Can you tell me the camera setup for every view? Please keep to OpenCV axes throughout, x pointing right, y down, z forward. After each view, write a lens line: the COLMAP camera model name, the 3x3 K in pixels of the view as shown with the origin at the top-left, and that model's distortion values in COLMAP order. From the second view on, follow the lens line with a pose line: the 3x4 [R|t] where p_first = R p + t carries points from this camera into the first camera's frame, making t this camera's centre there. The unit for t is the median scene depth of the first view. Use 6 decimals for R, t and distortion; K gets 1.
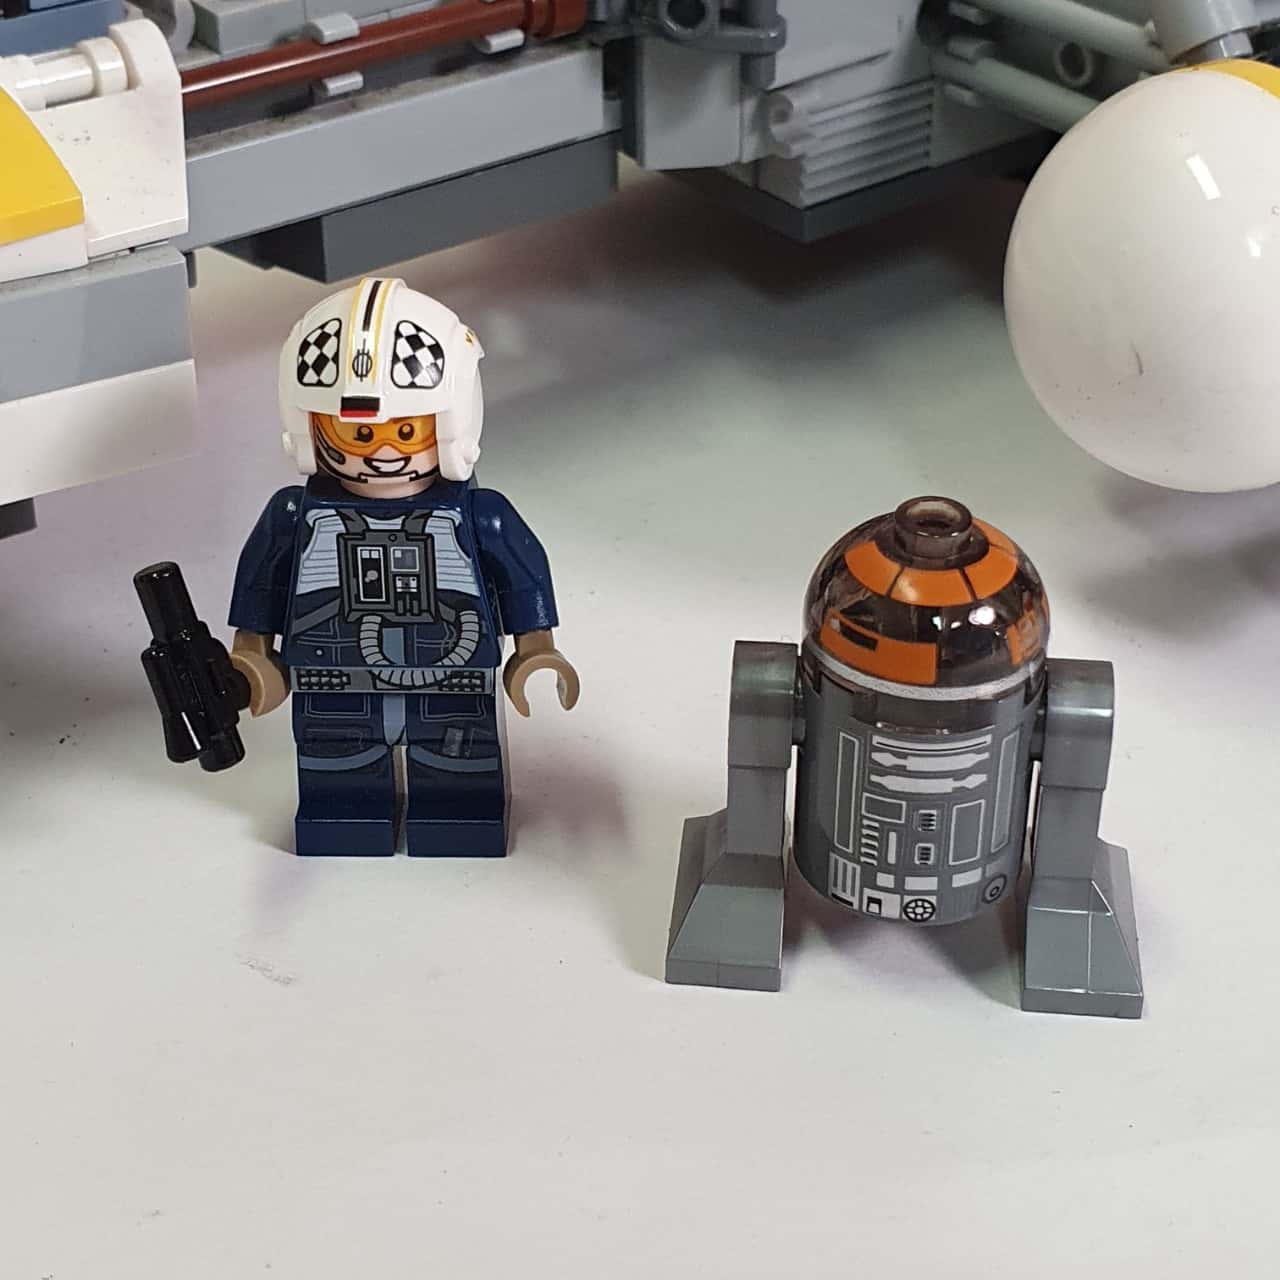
lens RADIAL K [[2727.9, 0, 634.3], [0, 2727.9, 640.4], [0, 0, 1]] dist [0.293165, 0.000000]
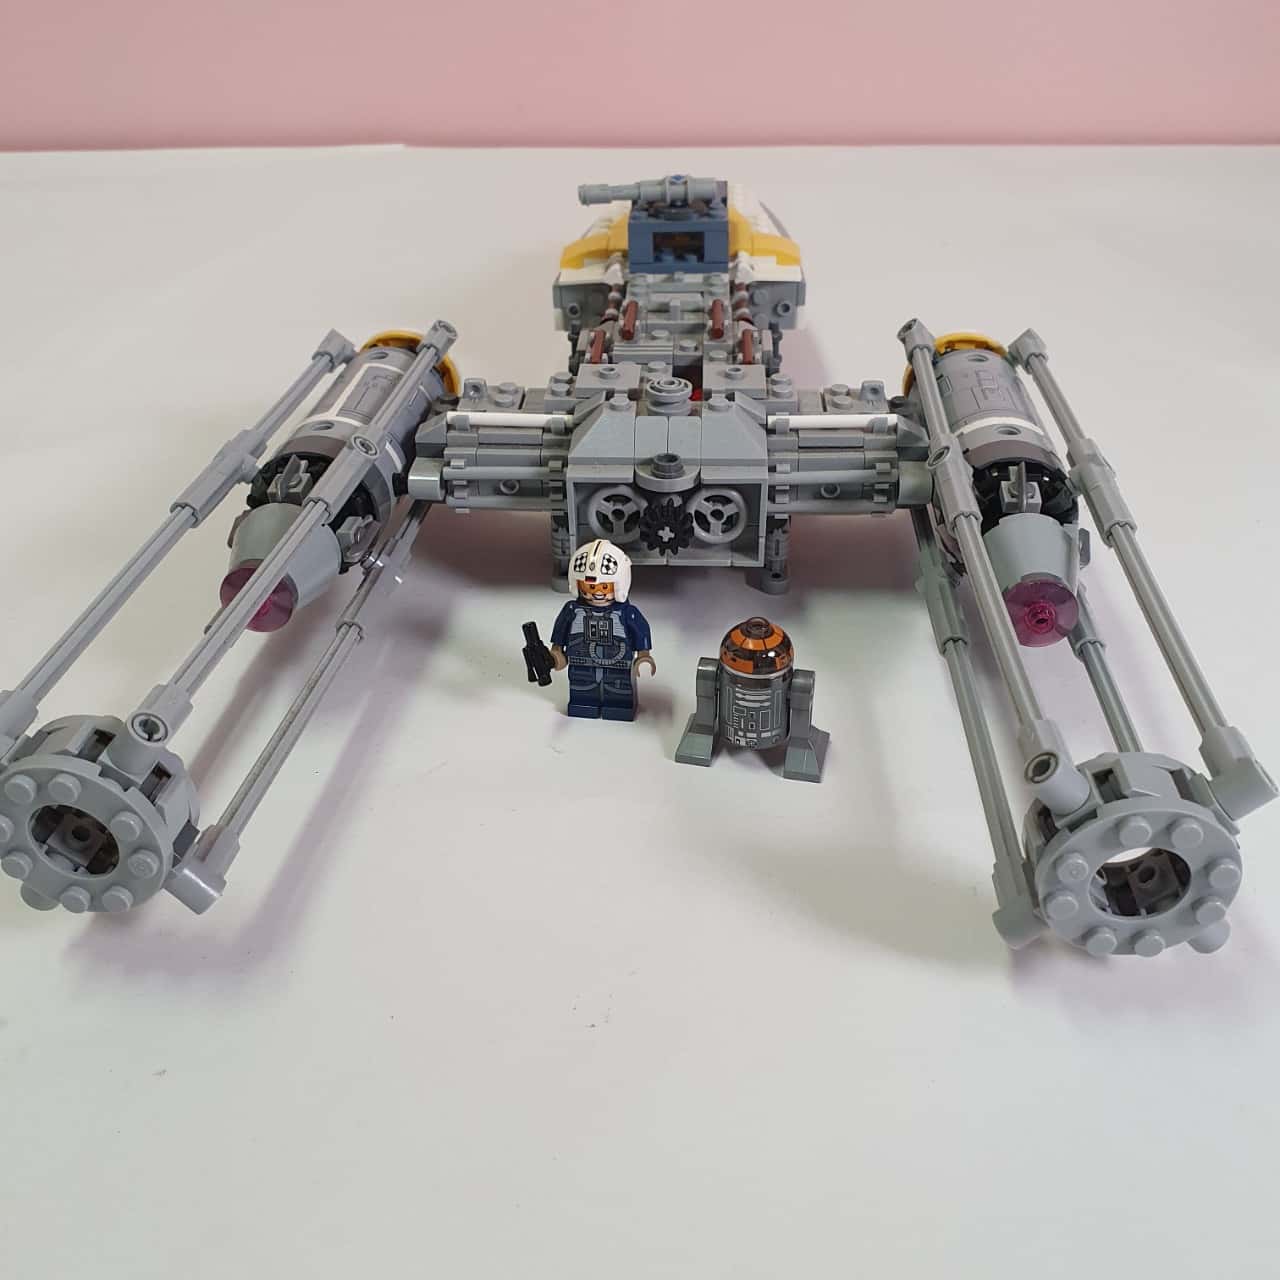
lens RADIAL K [[2727.9, 0, 642.6], [0, 2727.9, 640.3], [0, 0, 1]] dist [0.293165, 0.000000]
pose [[0.983725, 0.065110, -0.167470, 0.512325], [-0.067937, 0.997627, -0.011202, 0.021403], [0.166343, 0.022397, 0.985814, -2.215041]]
